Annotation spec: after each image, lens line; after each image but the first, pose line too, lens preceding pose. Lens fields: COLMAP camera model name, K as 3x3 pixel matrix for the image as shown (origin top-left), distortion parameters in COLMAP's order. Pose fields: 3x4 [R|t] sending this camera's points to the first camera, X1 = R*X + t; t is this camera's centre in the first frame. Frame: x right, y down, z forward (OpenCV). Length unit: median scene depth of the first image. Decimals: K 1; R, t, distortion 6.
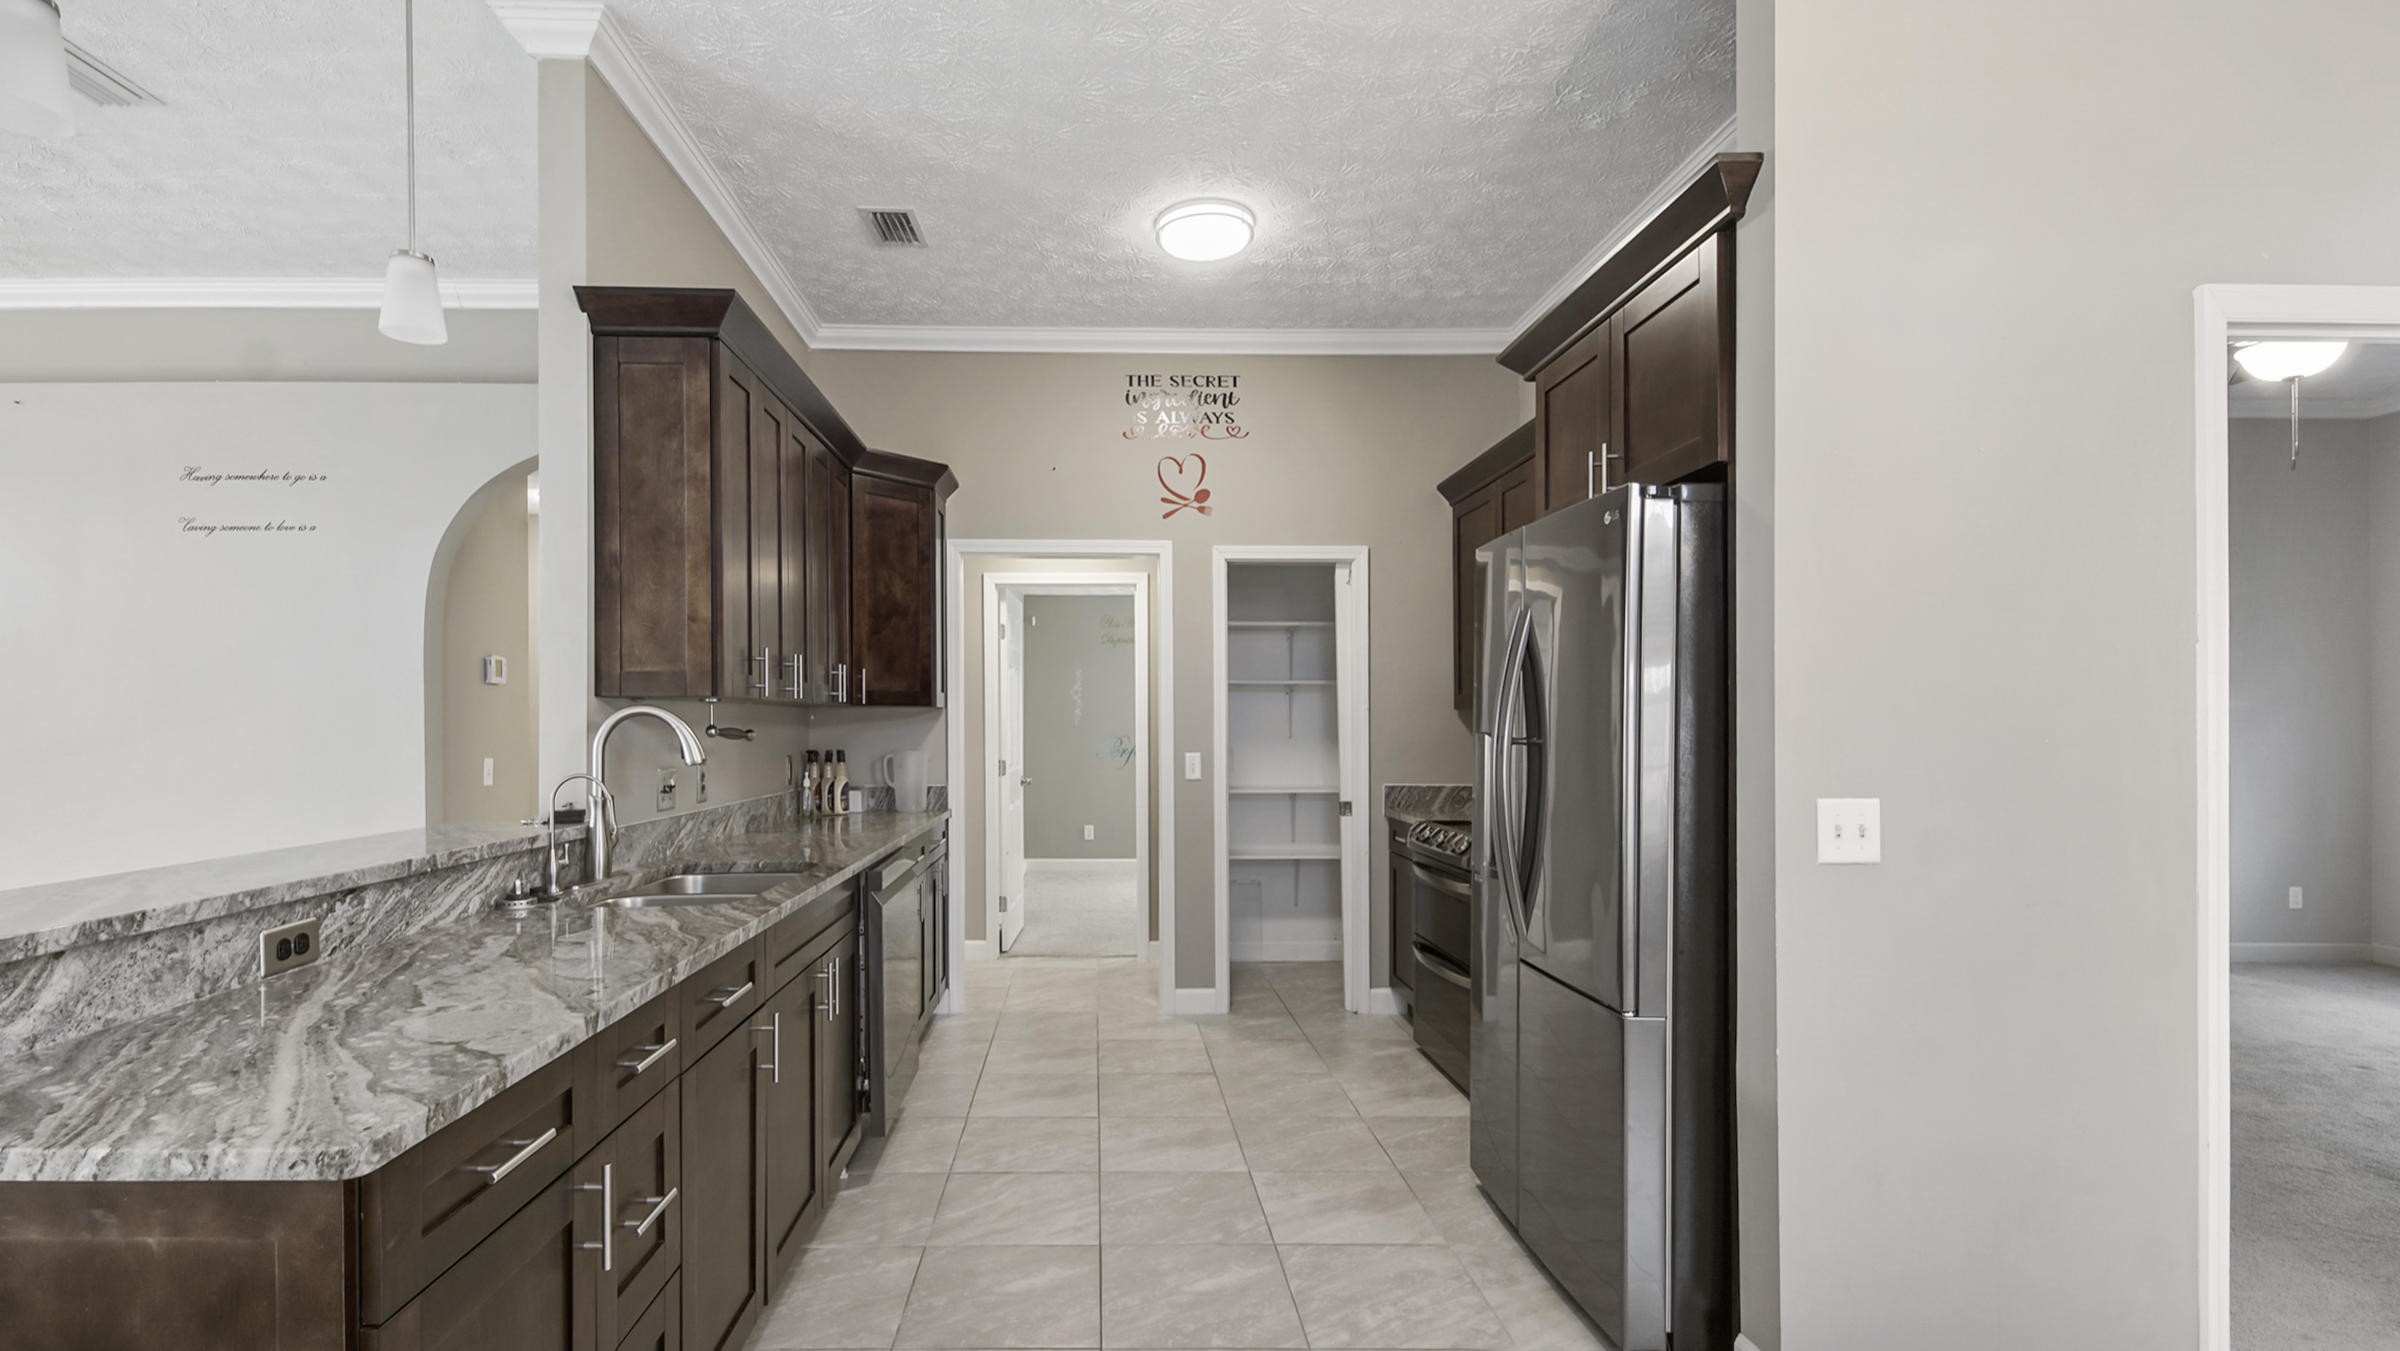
lens RADIAL K [[1097.5, 0, 1190.7], [0, 1097.5, 714.4], [0, 0, 1]] dist [0.000946, -0.000013]
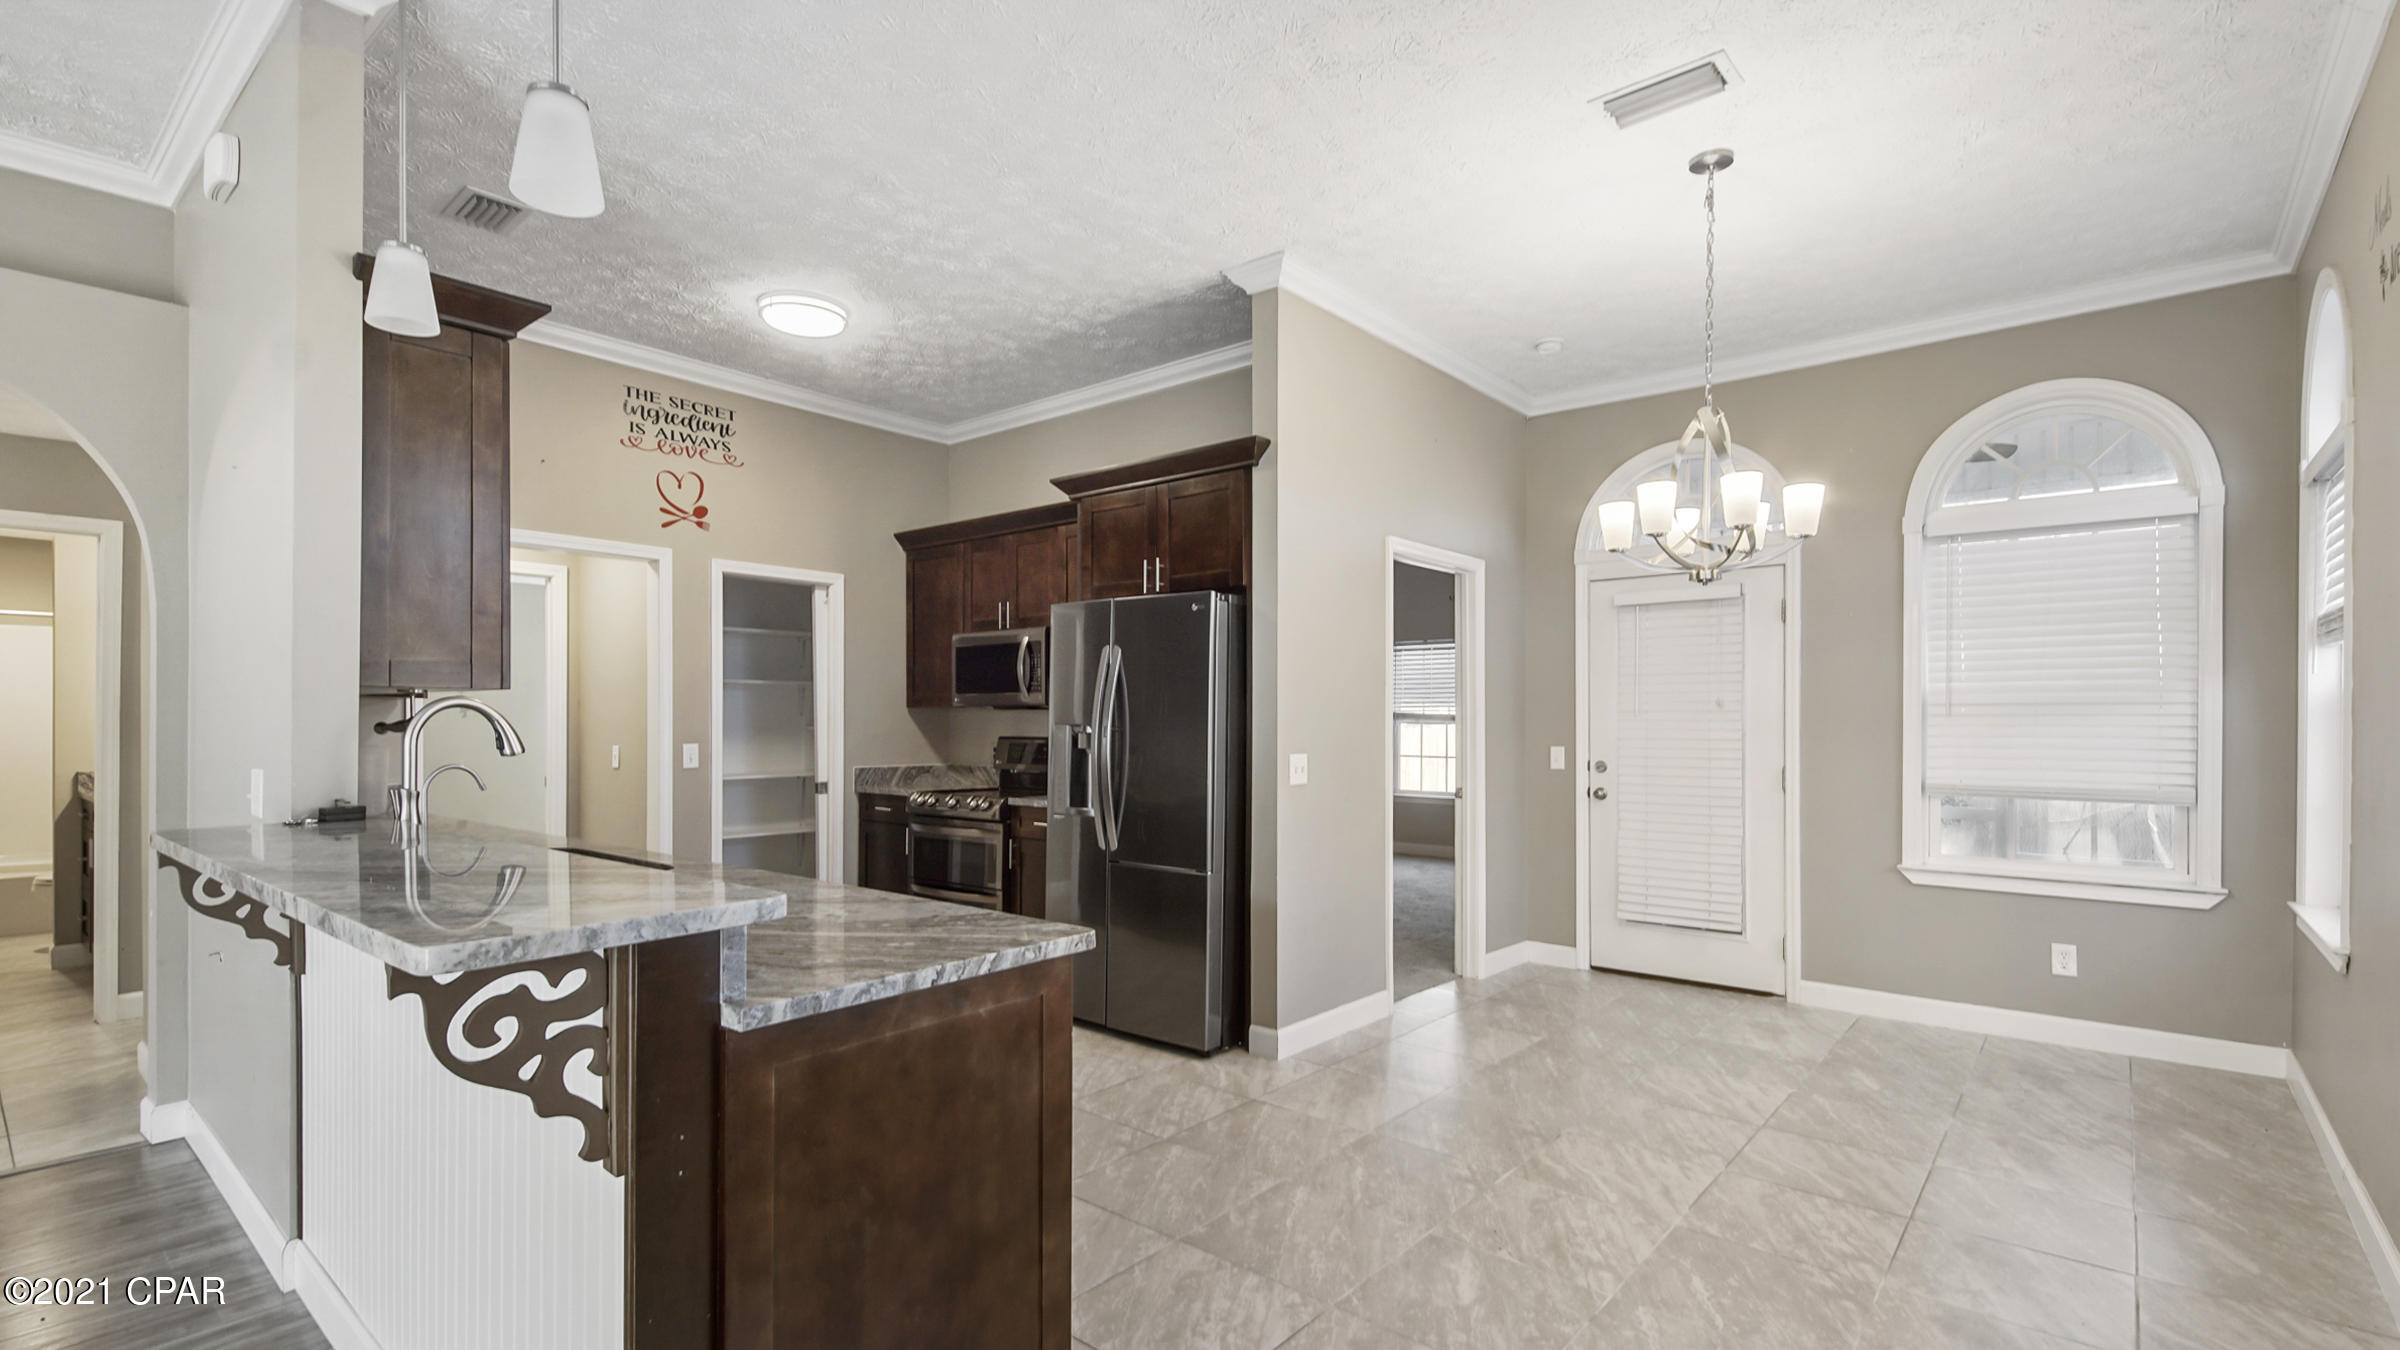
lens RADIAL K [[1097.5, 0, 1190.7], [0, 1097.5, 713.9], [0, 0, 1]] dist [0.000946, -0.000013]
pose [[0.642929, 0.006573, 0.765898, -0.525256], [-0.008776, 0.999961, -0.001214, 0.001625], [-0.765876, -0.005941, 0.642961, -0.093922]]
